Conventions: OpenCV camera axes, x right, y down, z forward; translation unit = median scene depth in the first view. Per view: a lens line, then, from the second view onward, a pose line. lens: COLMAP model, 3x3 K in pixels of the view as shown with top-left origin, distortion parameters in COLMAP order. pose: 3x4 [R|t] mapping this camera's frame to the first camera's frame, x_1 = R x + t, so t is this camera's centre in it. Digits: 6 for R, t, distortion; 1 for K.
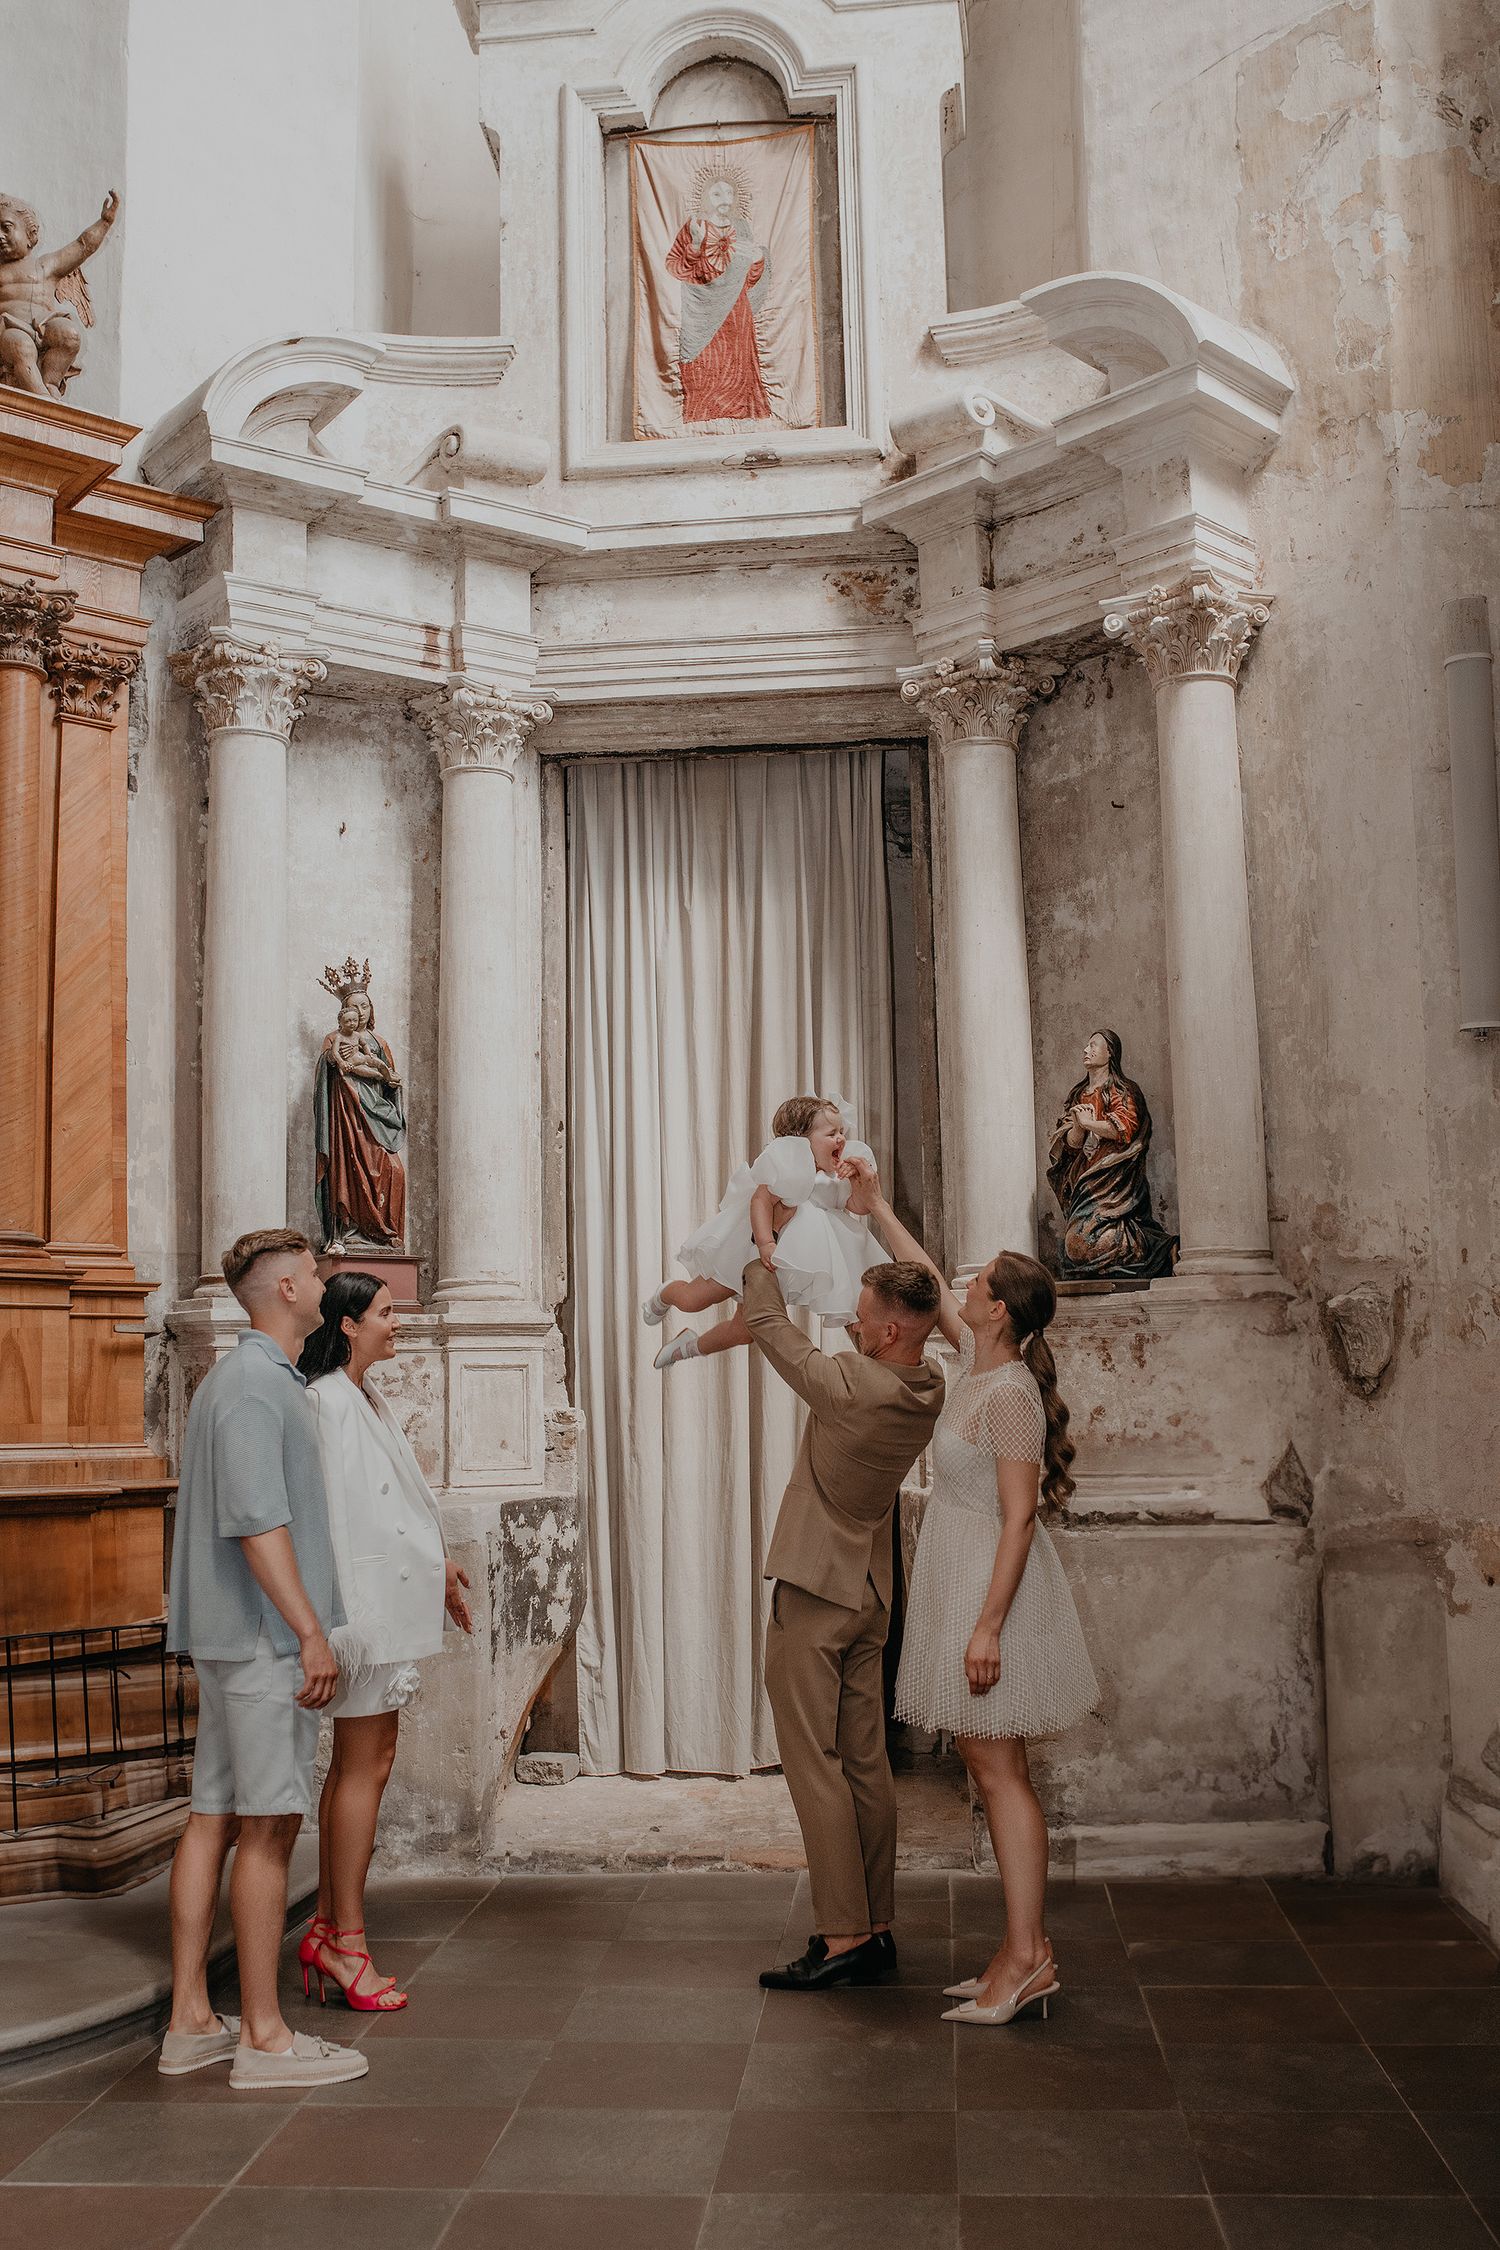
lens RADIAL K [[2092.9, 0, 750.0], [0, 2092.9, 1125.0], [0, 0, 1]] dist [-0.075195, 0.091607]
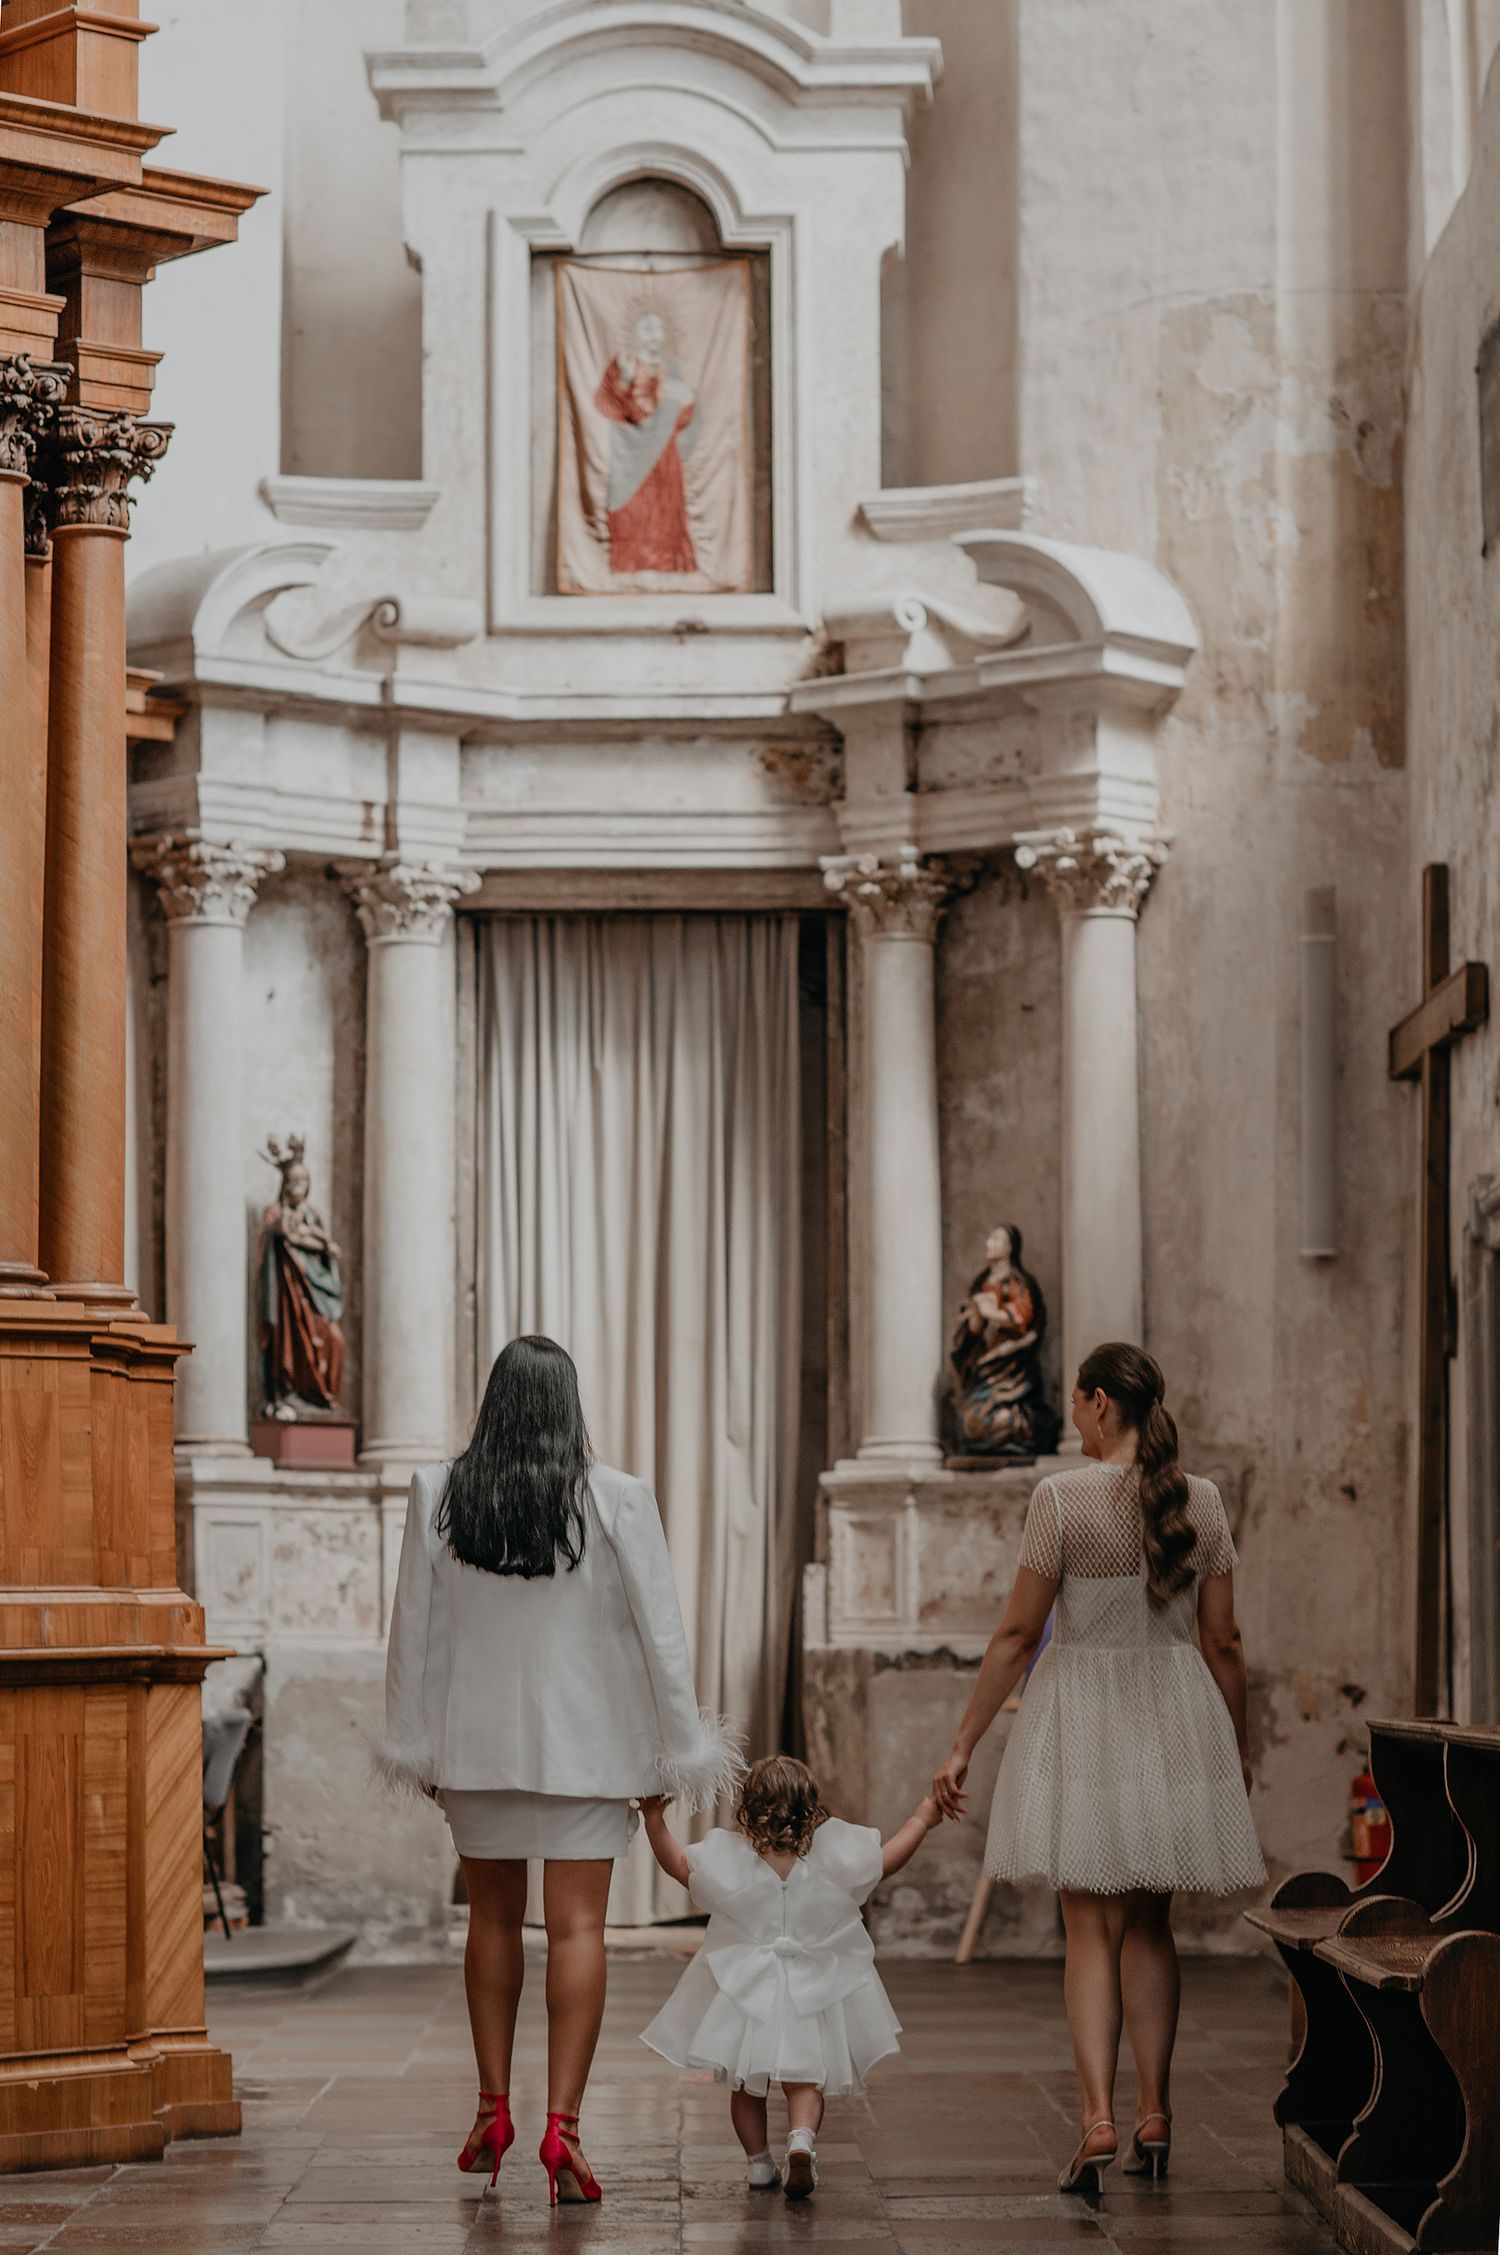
lens RADIAL K [[5997.3, 0, 750.0], [0, 5997.3, 1127.5], [0, 0, 1]] dist [-0.091508, -0.690047]
pose [[0.994970, 0.023815, 0.097298, -0.255620], [-0.027561, 0.998922, 0.037343, -0.200544], [-0.096304, -0.039836, 0.994554, -1.994661]]
